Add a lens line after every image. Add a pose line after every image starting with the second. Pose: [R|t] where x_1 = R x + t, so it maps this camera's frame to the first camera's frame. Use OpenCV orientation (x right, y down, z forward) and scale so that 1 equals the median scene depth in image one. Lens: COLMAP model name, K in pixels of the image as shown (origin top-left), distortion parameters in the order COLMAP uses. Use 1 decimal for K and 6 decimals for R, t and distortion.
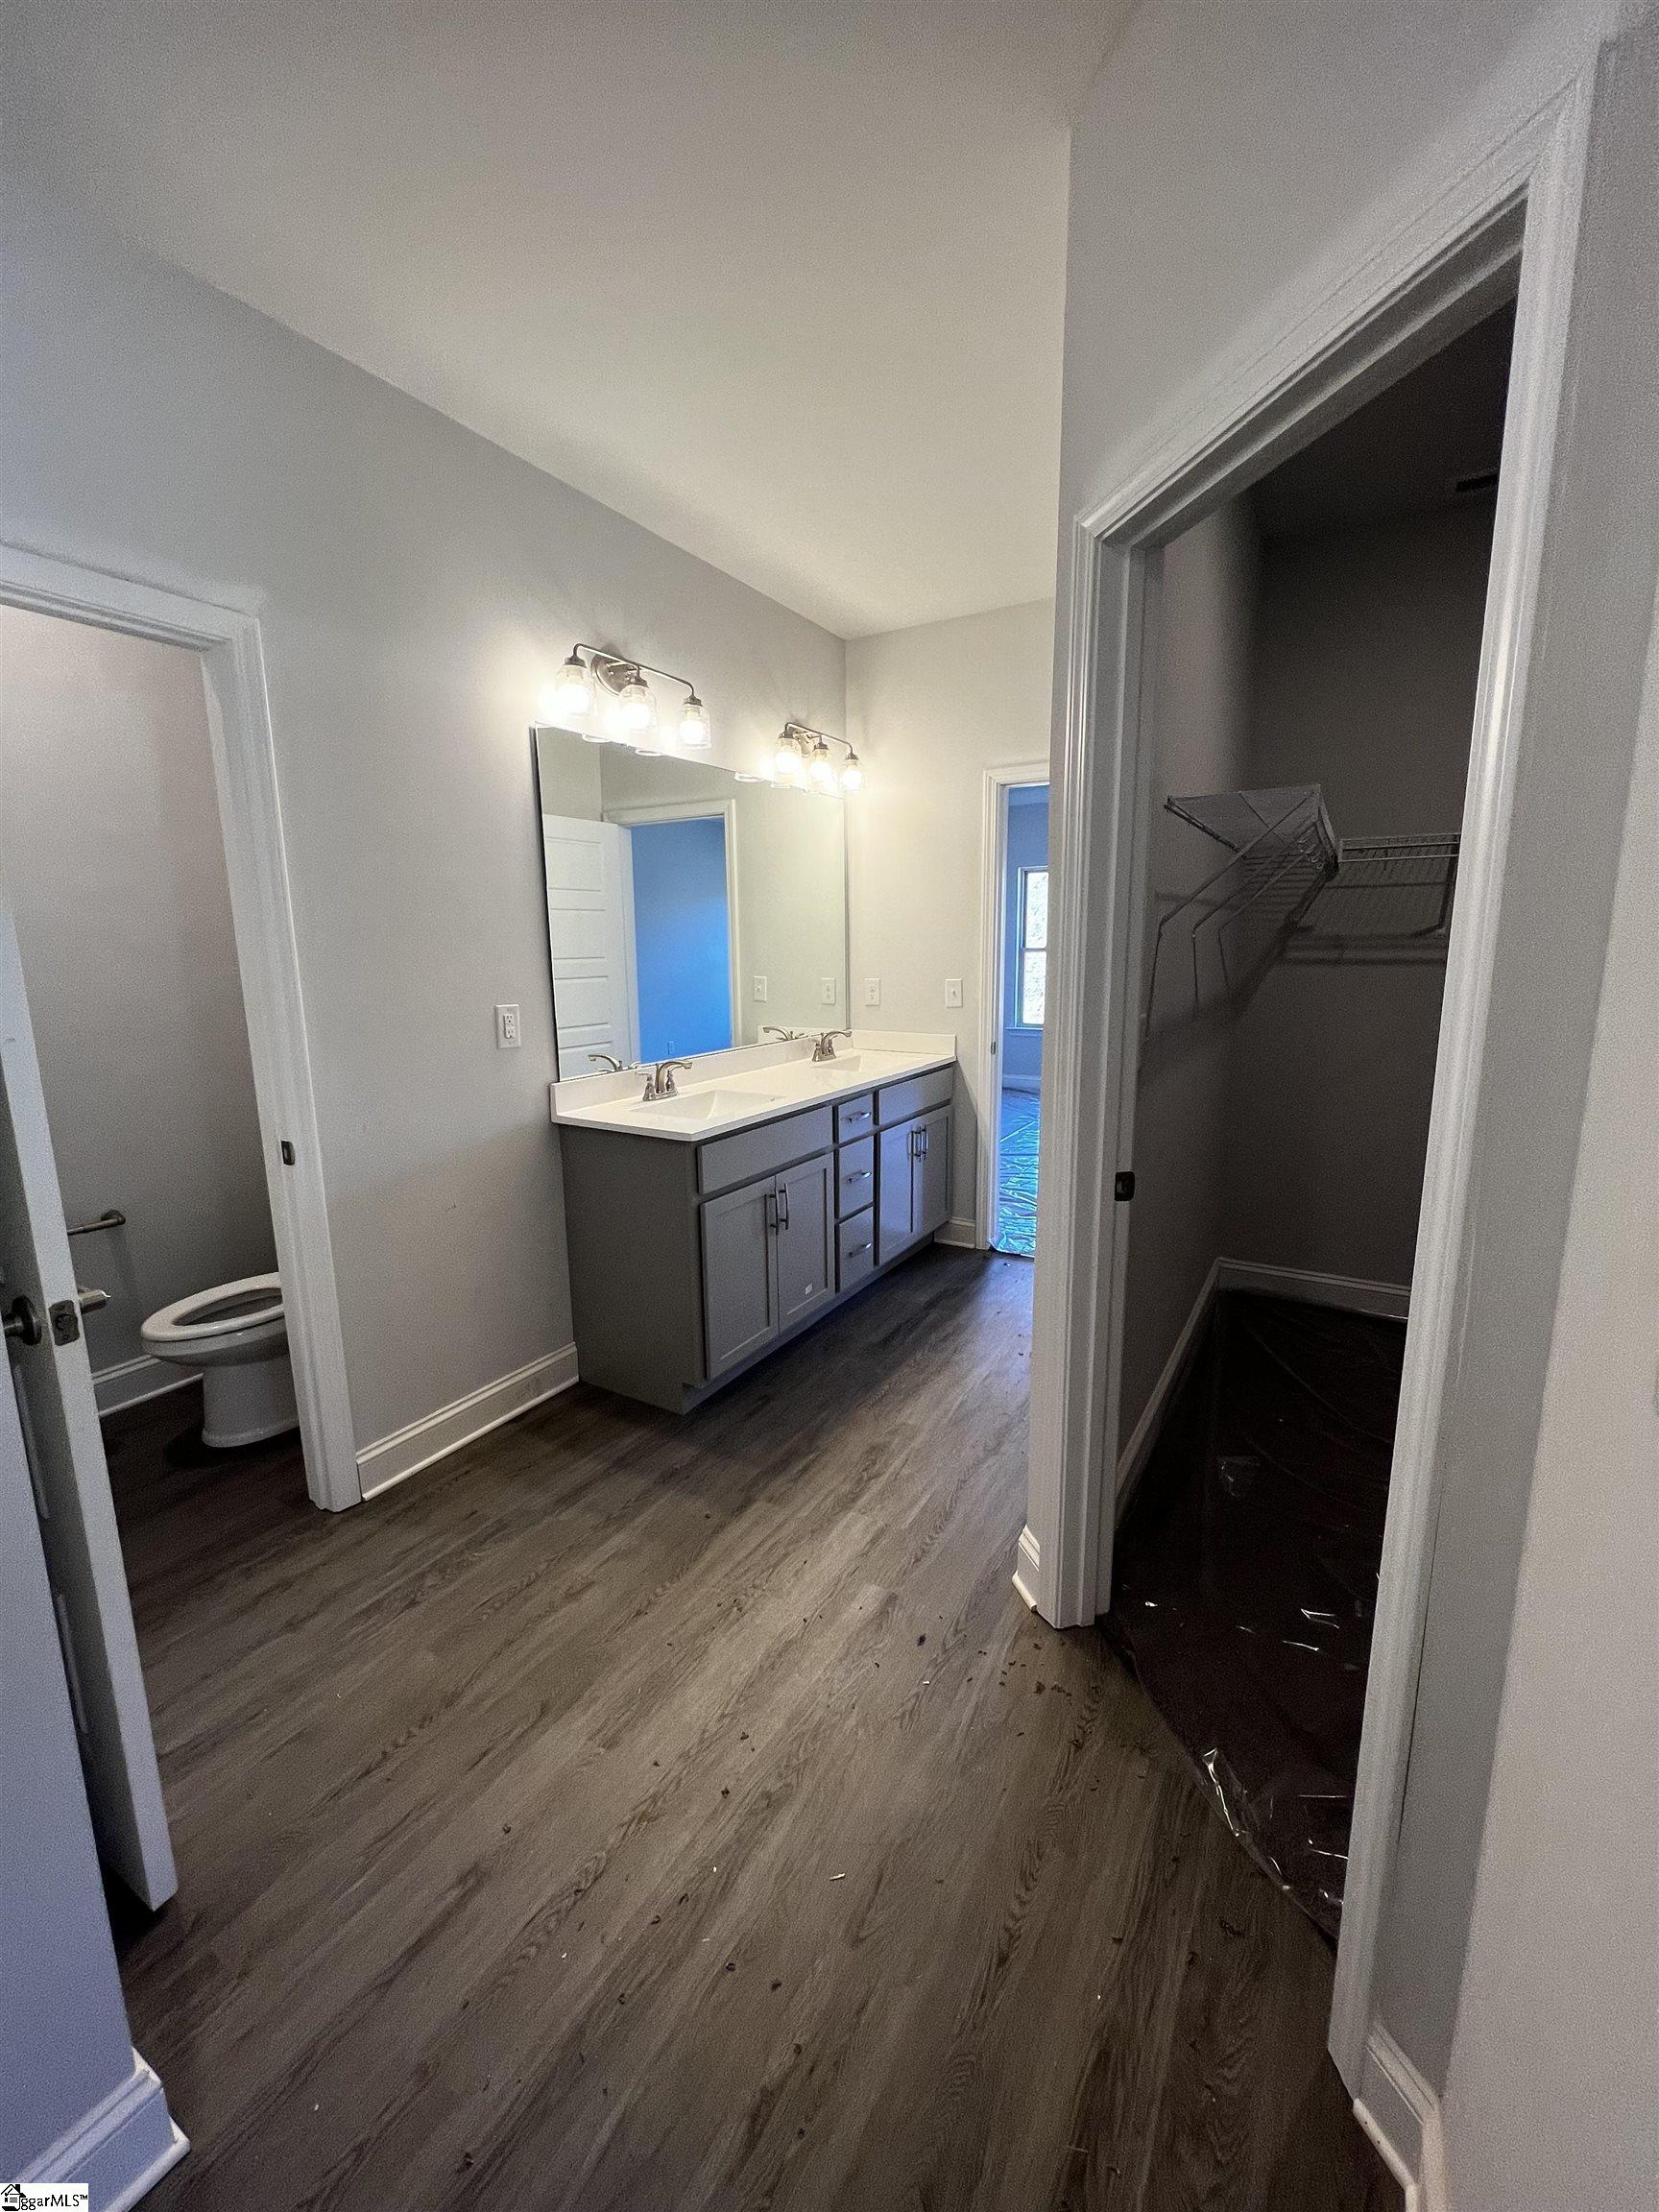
lens RADIAL K [[886.3, 0, 833.6], [0, 886.3, 1098.5], [0, 0, 1]] dist [-0.000068, -0.000032]
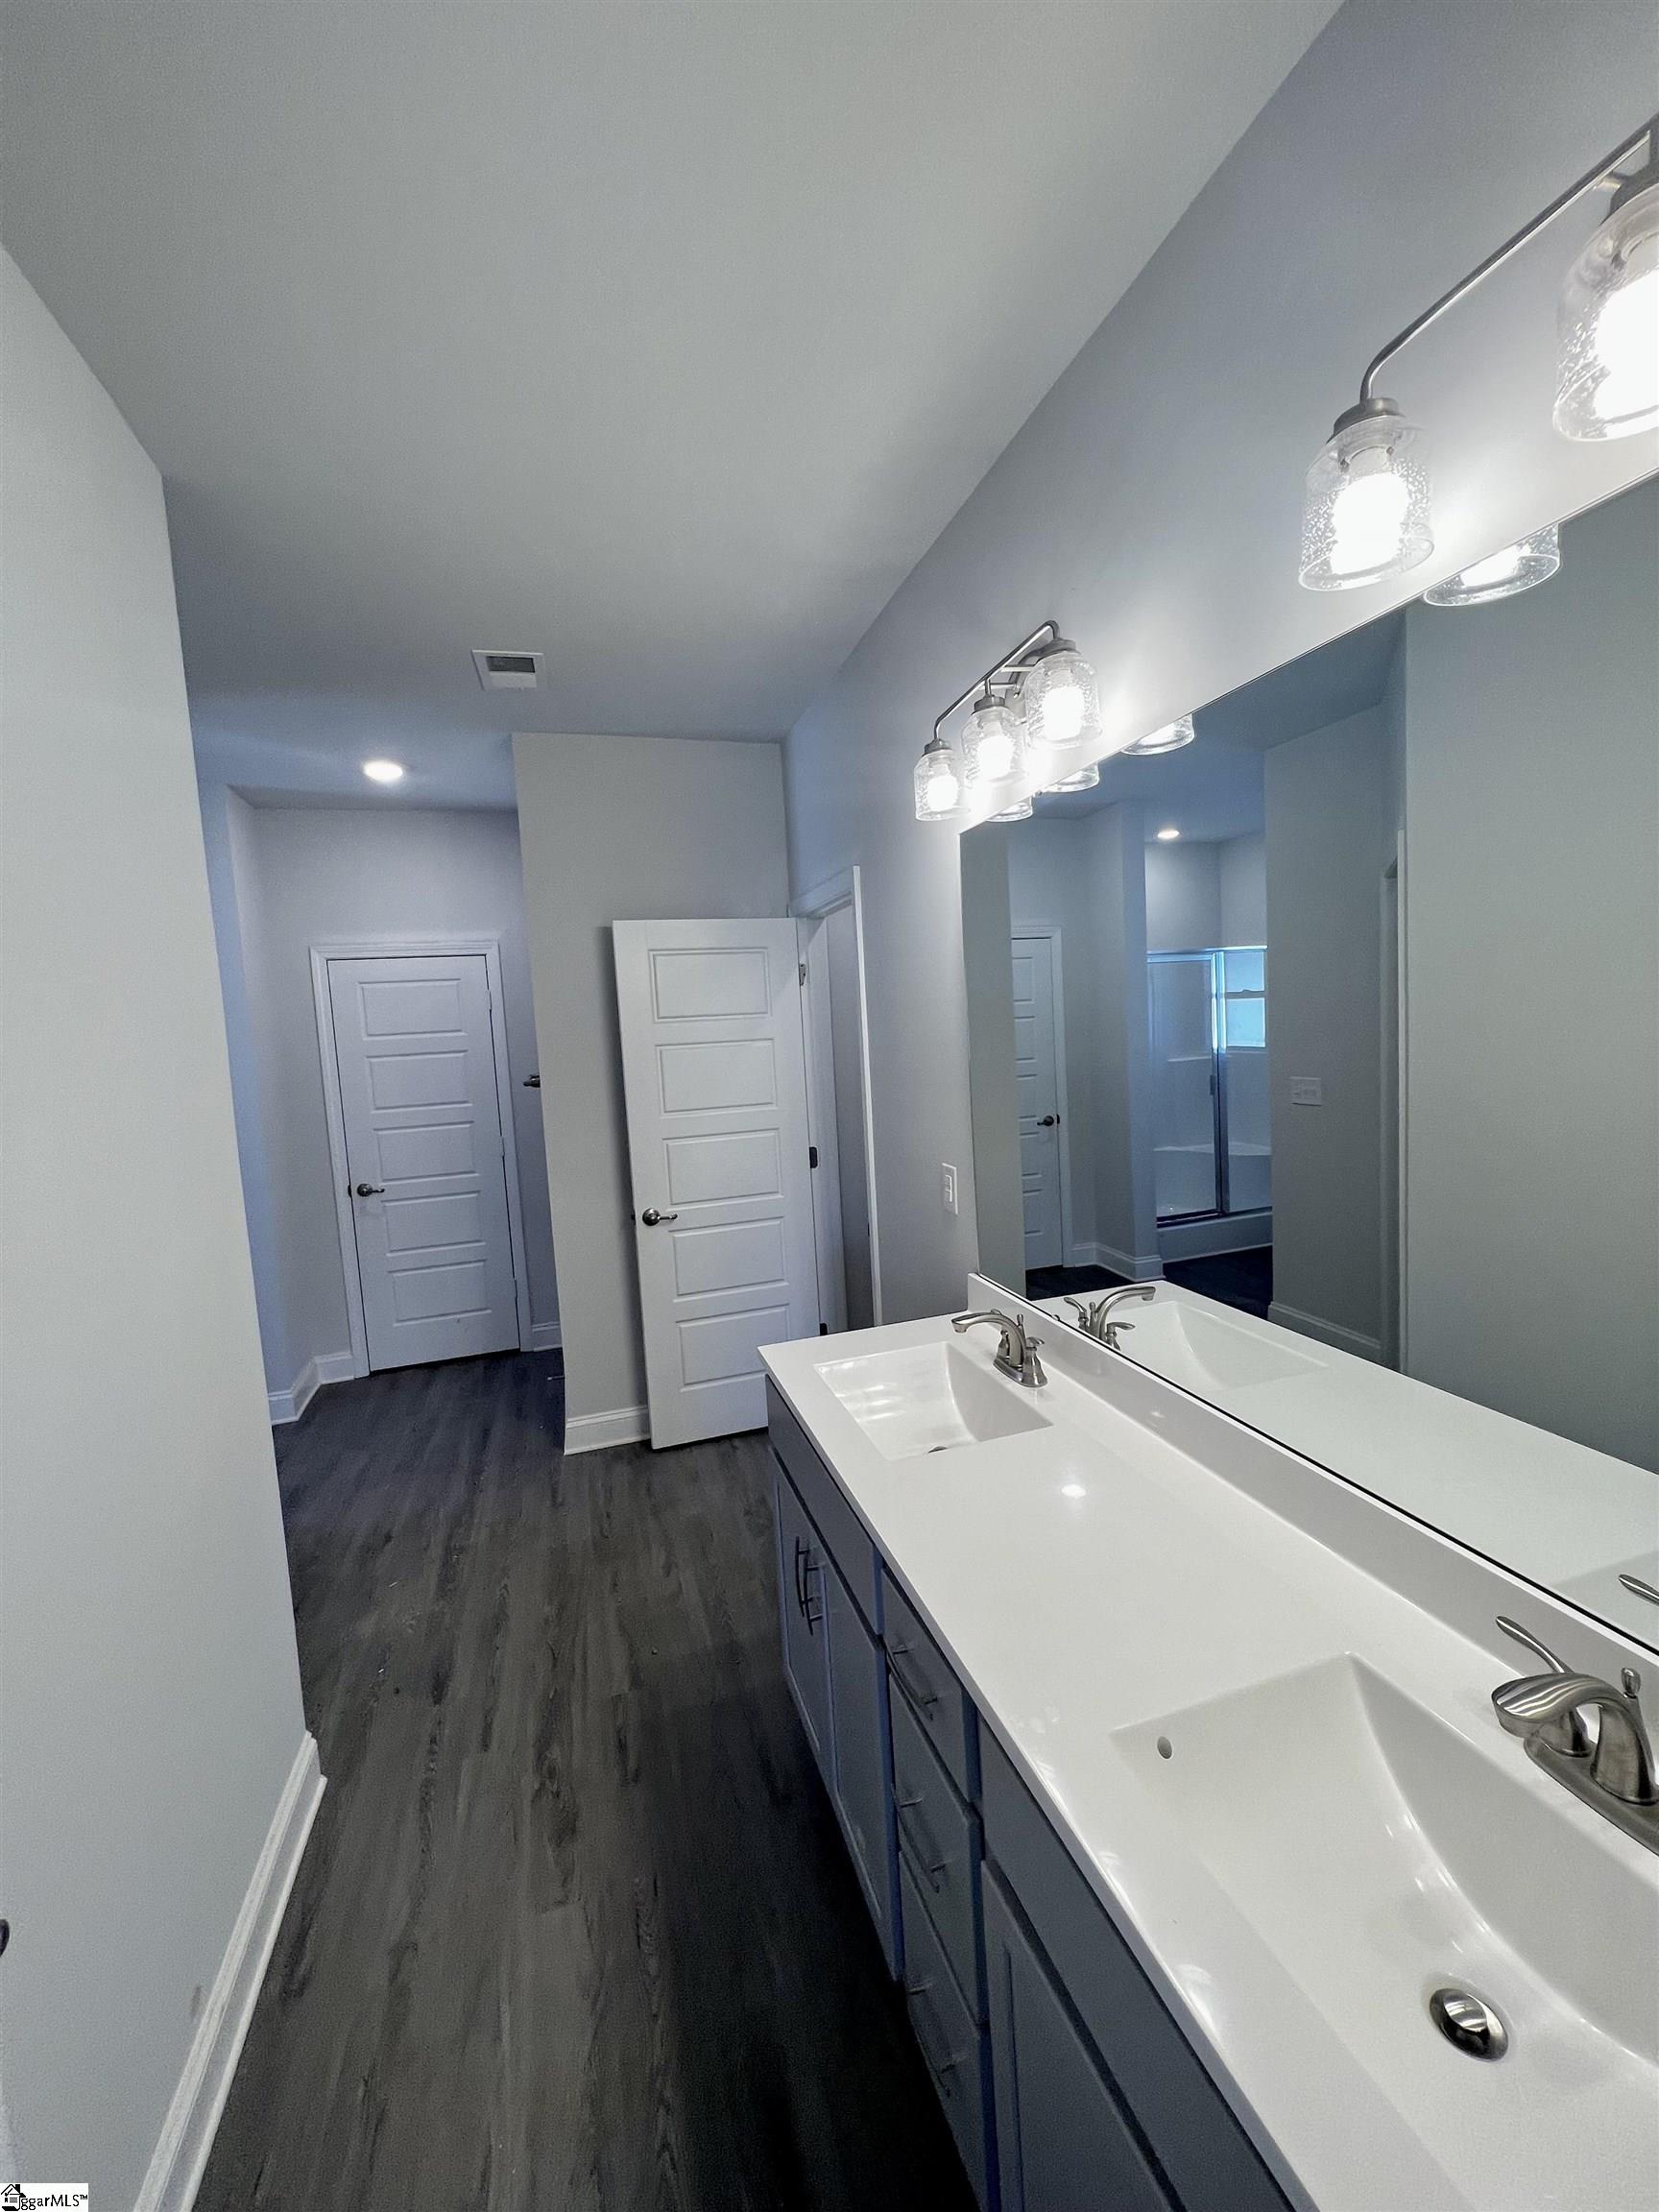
lens RADIAL K [[886.3, 0, 833.6], [0, 886.3, 1098.5], [0, 0, 1]] dist [-0.000068, -0.000032]
pose [[-0.666607, 0.115108, -0.736468, 0.410957], [-0.064498, 0.975392, 0.210831, -0.403364], [0.742614, 0.188043, -0.642779, 1.683069]]
